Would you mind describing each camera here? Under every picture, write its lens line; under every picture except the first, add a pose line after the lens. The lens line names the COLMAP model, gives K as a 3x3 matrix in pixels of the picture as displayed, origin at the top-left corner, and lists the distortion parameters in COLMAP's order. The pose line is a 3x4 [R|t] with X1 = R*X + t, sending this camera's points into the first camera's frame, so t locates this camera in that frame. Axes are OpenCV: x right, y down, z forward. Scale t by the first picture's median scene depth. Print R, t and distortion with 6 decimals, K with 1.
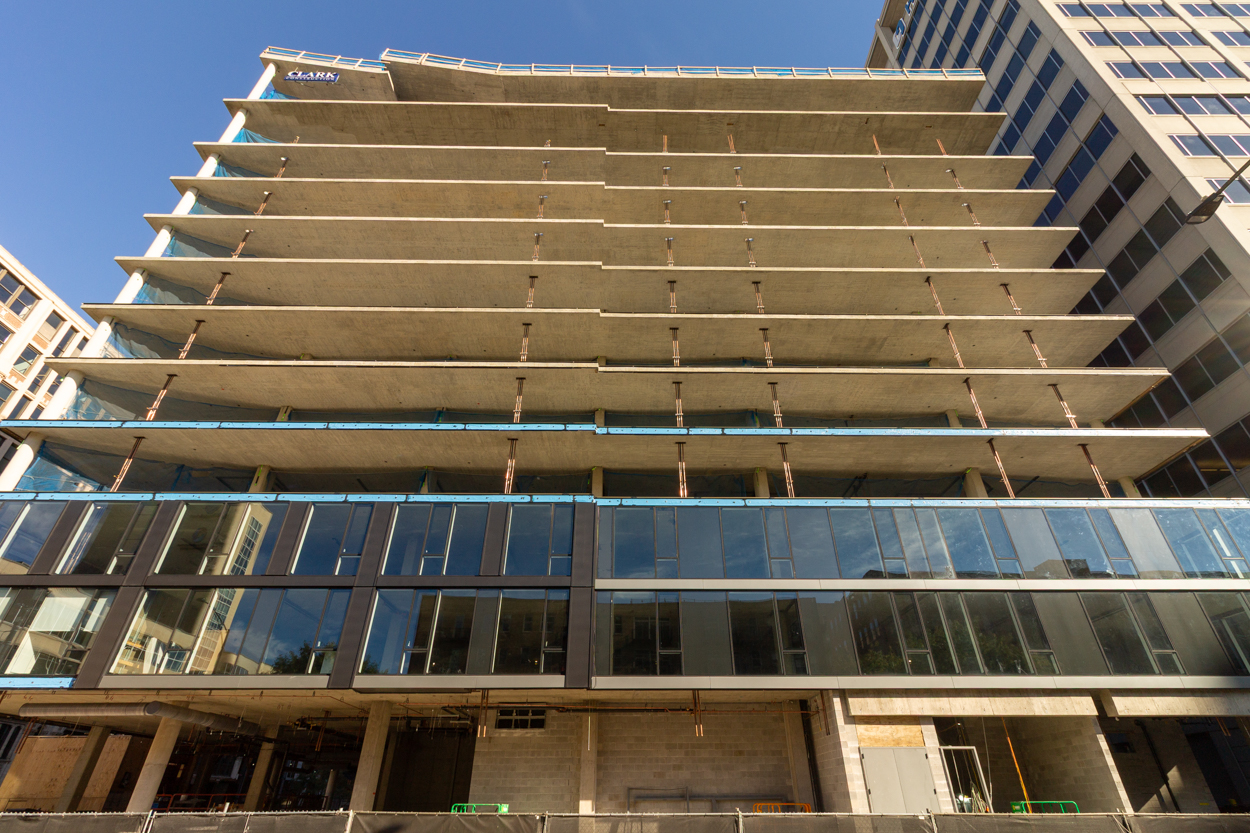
lens RADIAL K [[586.4, 0, 632.8], [0, 586.4, 431.2], [0, 0, 1]] dist [0.003697, 0.000153]
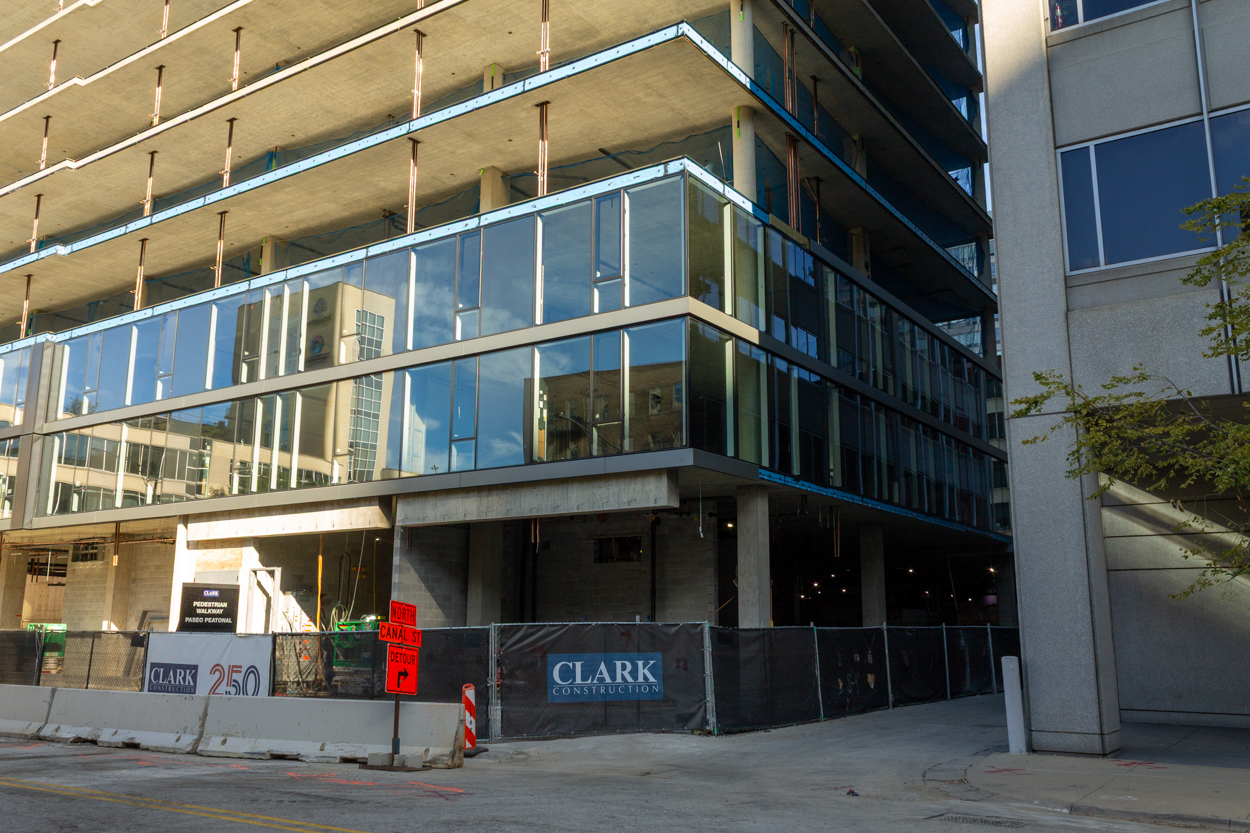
lens RADIAL K [[1131.2, 0, 625.3], [0, 1131.2, 413.0], [0, 0, 1]] dist [0.015172, -0.037267]
pose [[0.808950, -0.110690, -0.577363, 1.641688], [0.322425, 0.904761, 0.278297, 0.015711], [0.491571, -0.411284, 0.767595, 0.033538]]
